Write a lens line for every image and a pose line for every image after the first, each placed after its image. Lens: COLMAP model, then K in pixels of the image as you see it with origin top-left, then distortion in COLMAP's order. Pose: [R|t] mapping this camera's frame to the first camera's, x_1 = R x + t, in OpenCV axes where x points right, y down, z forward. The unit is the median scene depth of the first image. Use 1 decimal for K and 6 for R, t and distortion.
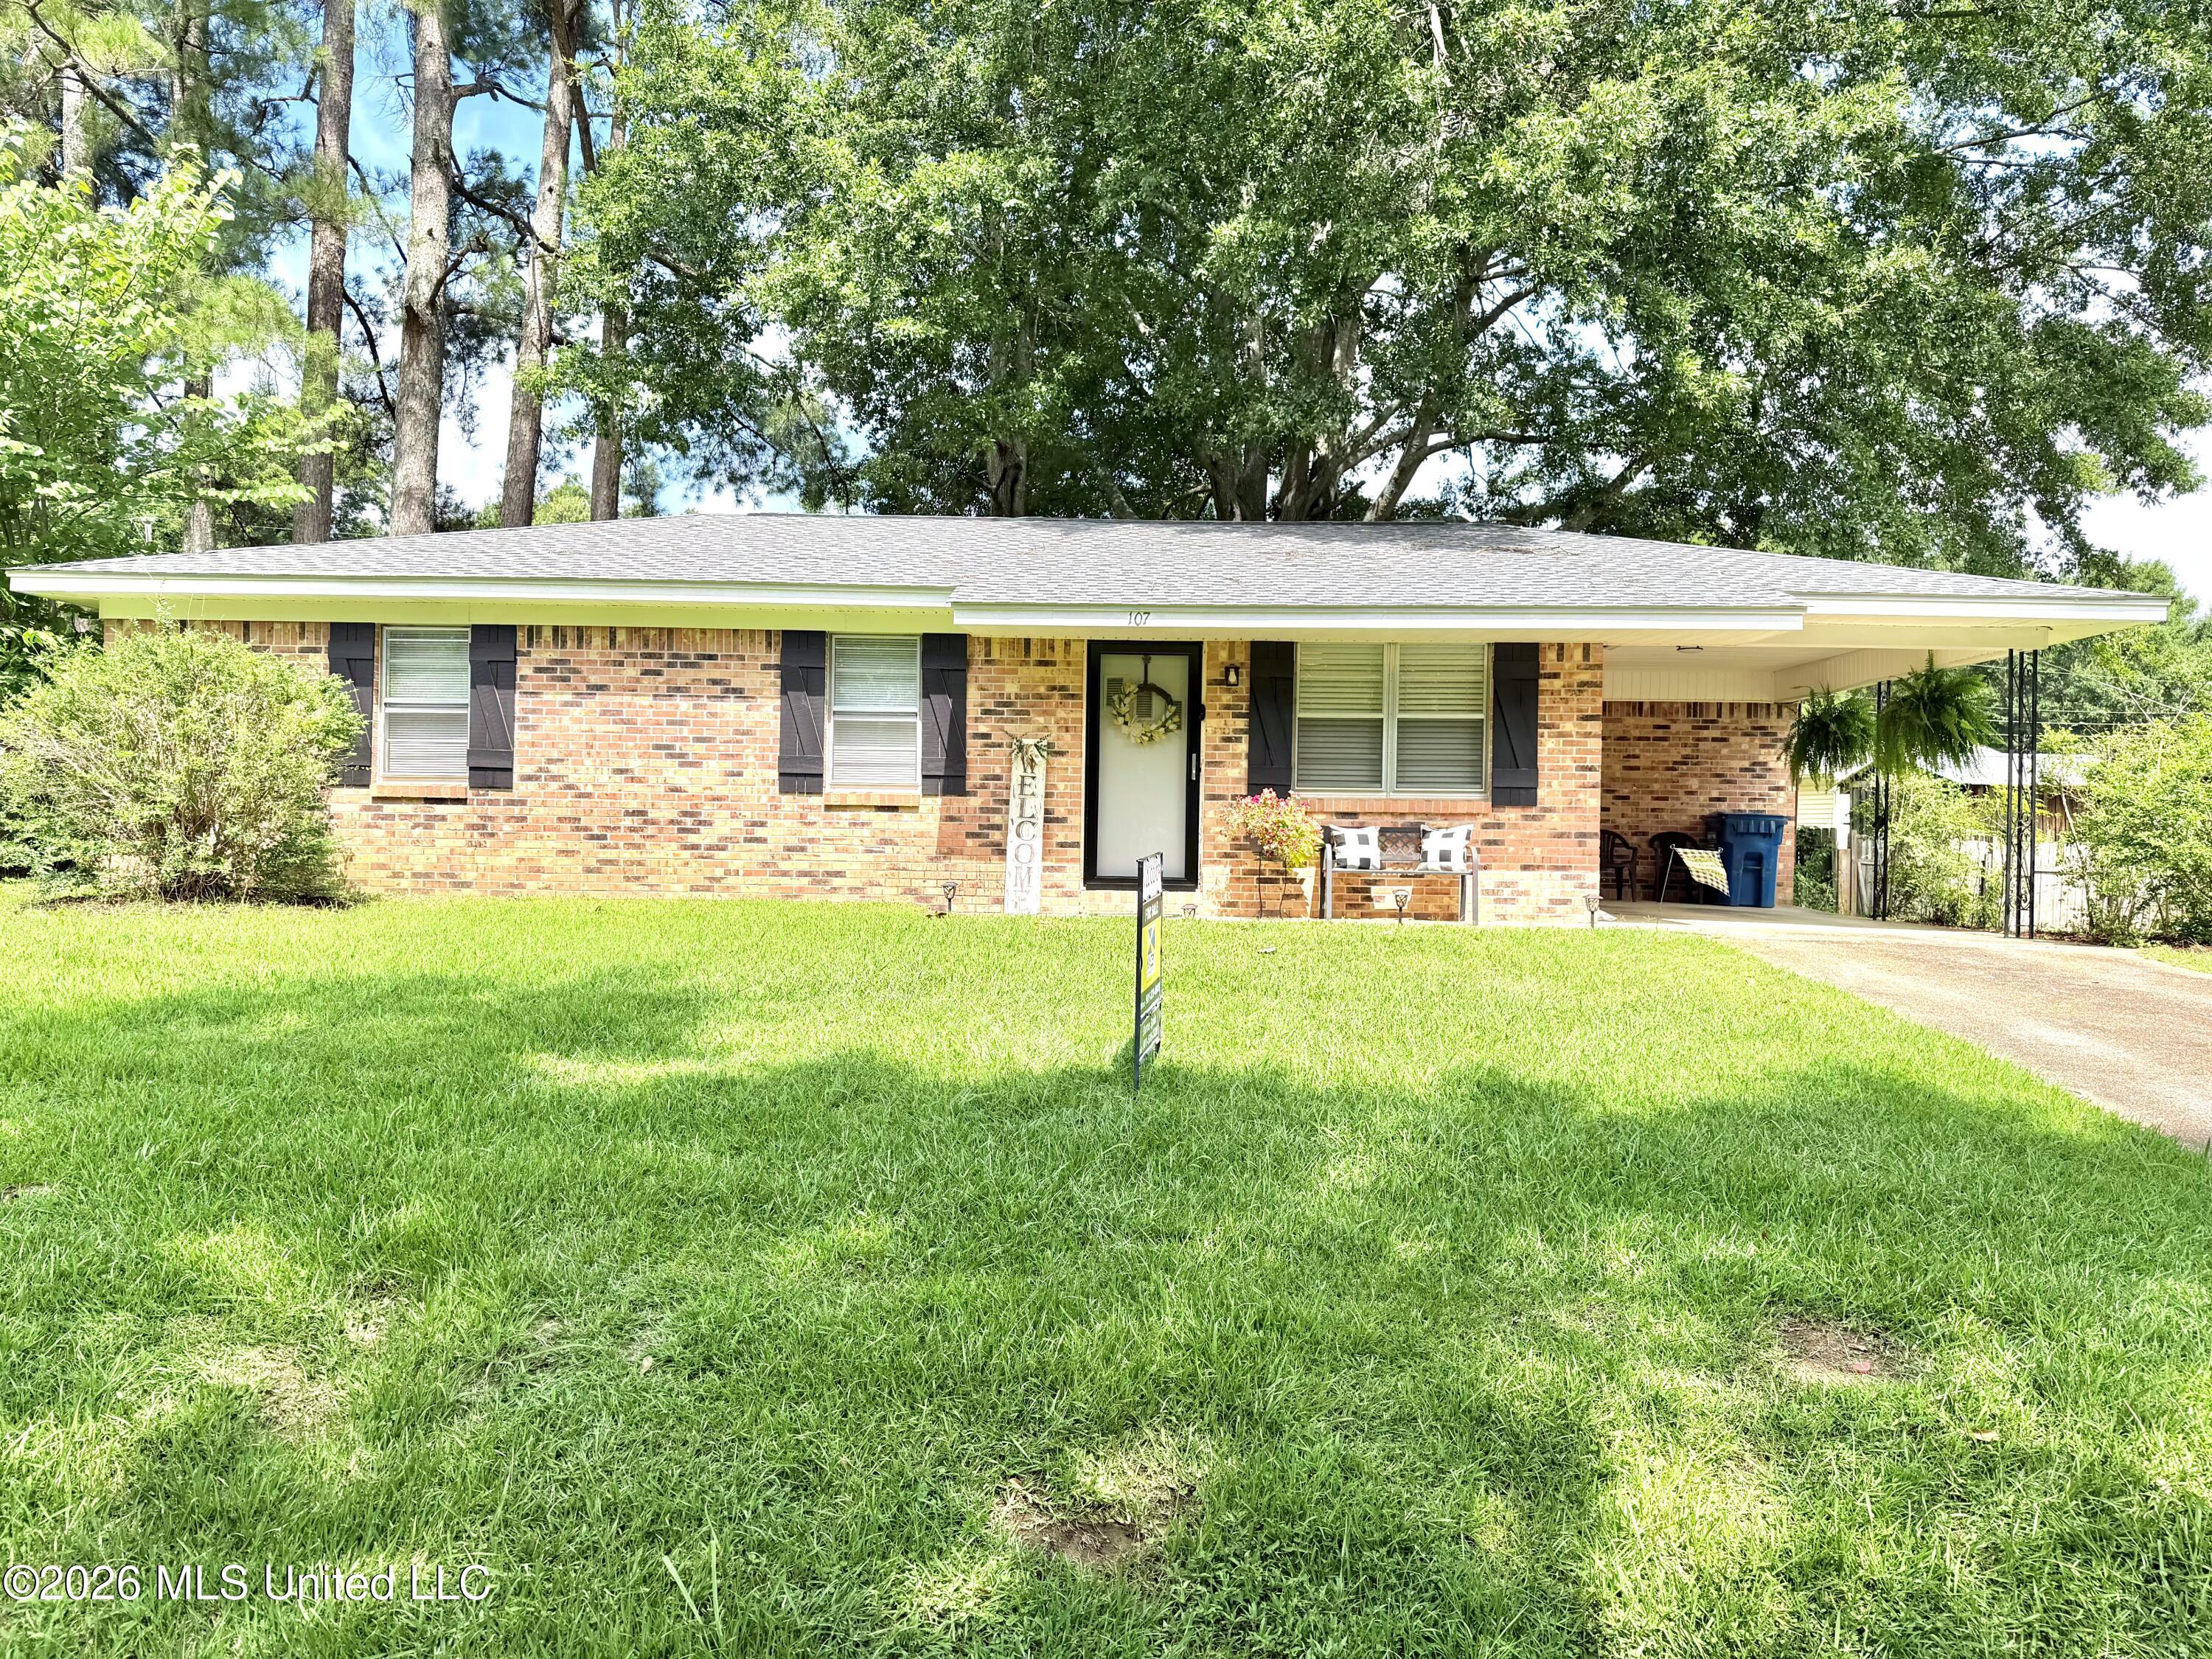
lens RADIAL K [[1533.0, 0, 1111.4], [0, 1533.0, 831.8], [0, 0, 1]] dist [0.033934, -0.002309]
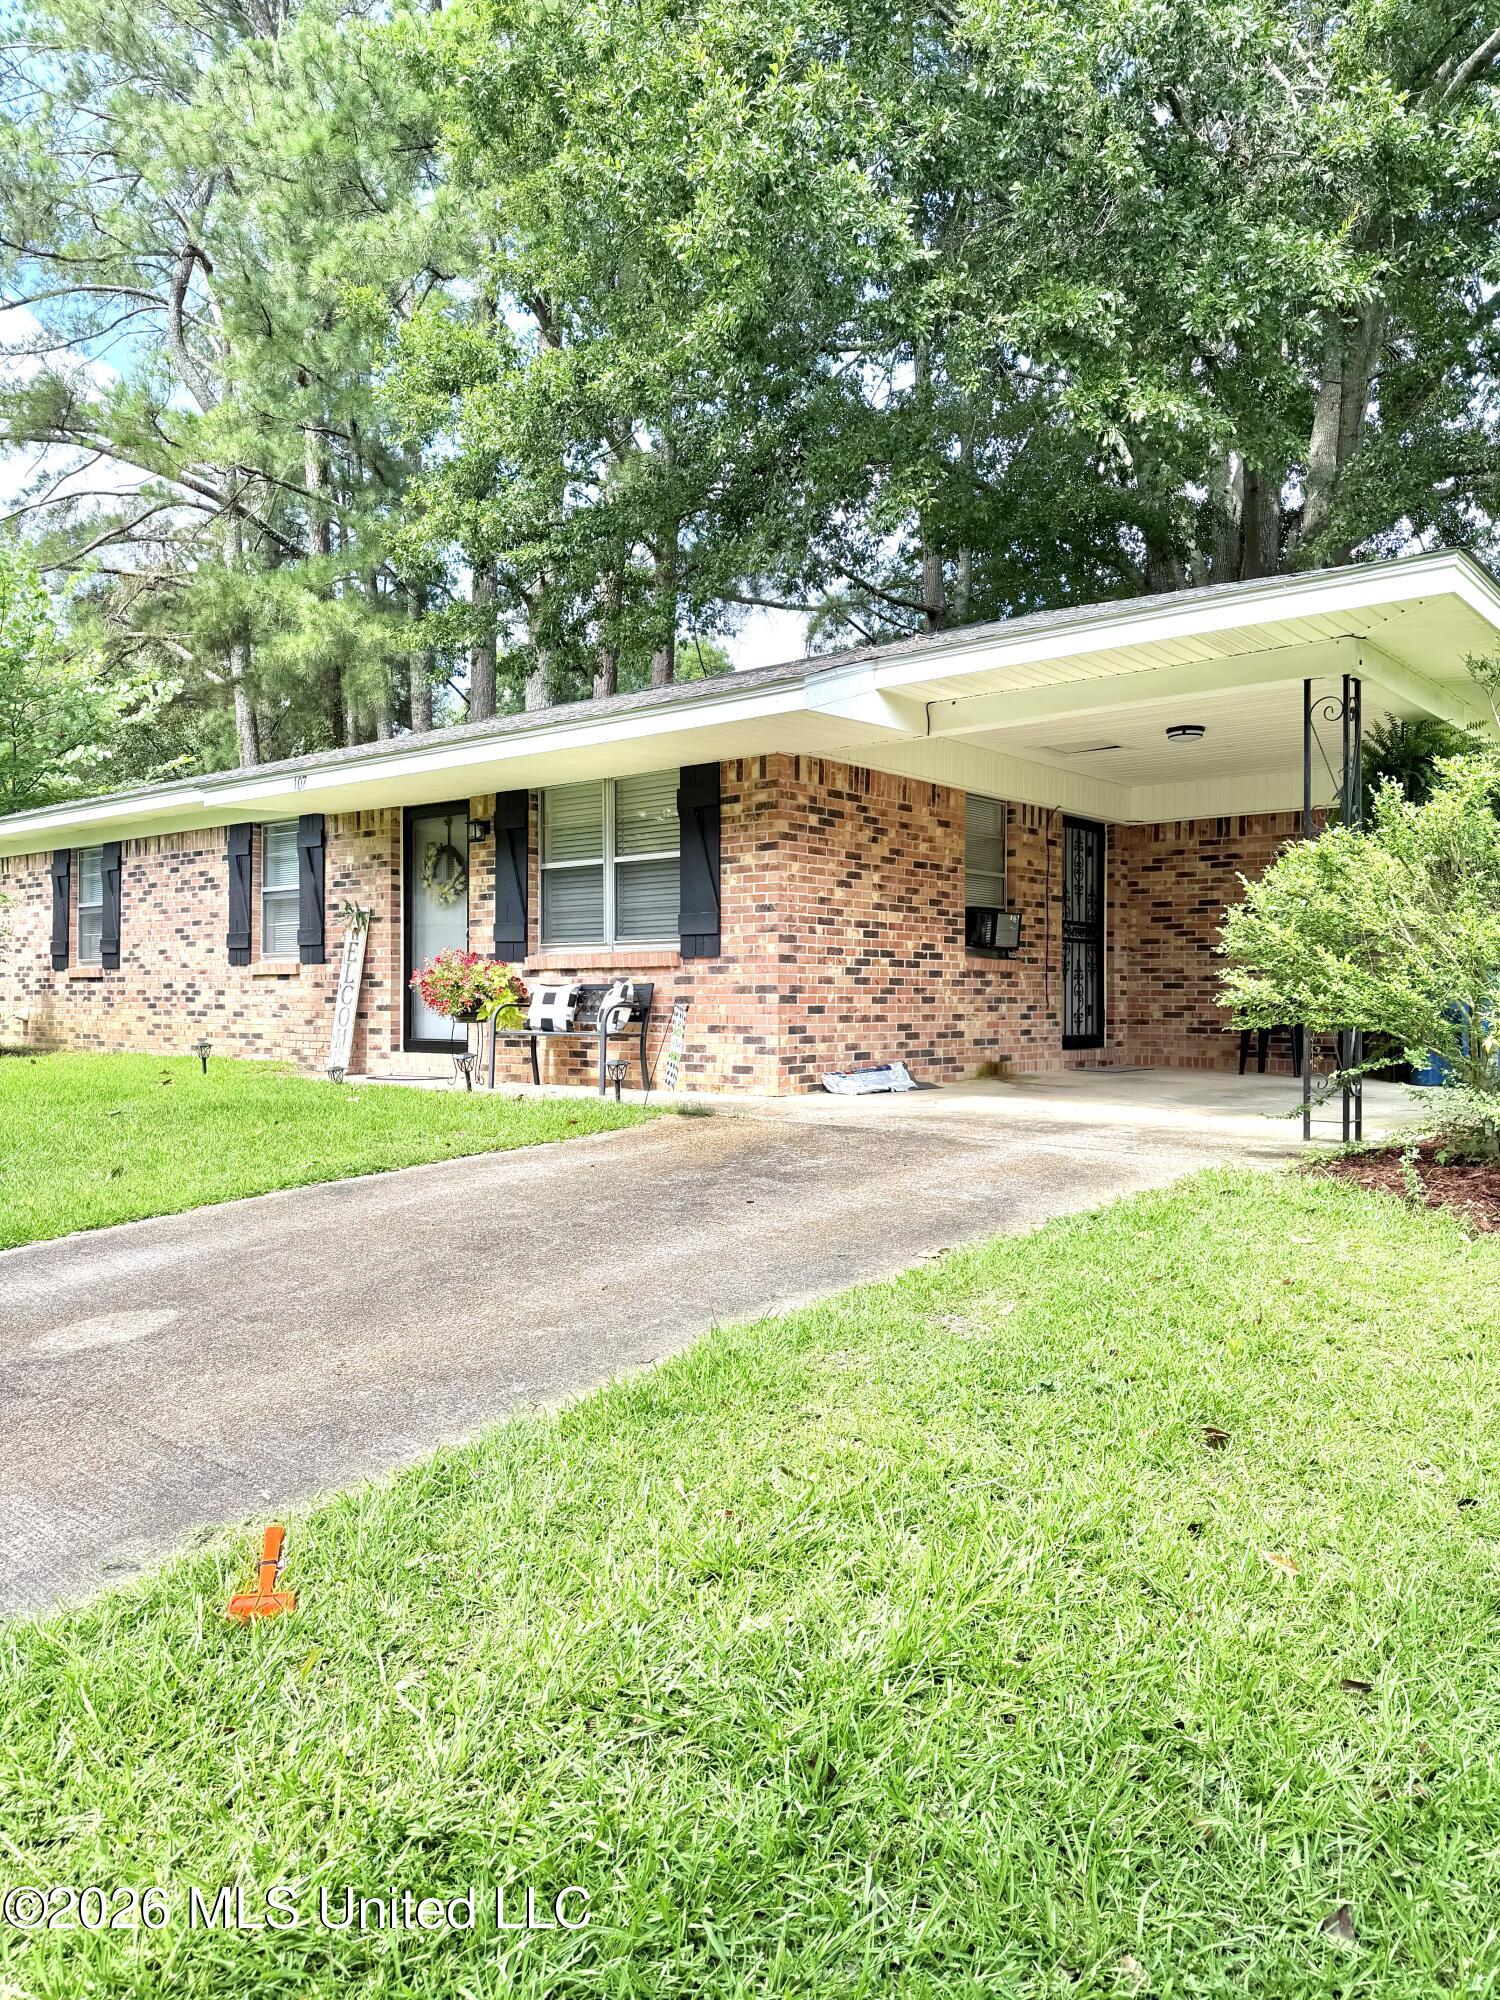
lens RADIAL K [[1386.0, 0, 751.7], [0, 1386.0, 1000.4], [0, 0, 1]] dist [0.033934, -0.002309]
pose [[0.811874, -0.013947, -0.583666, 0.719094], [0.011579, 0.999903, -0.007788, 0.013533], [0.583718, -0.000436, 0.811956, 0.384950]]
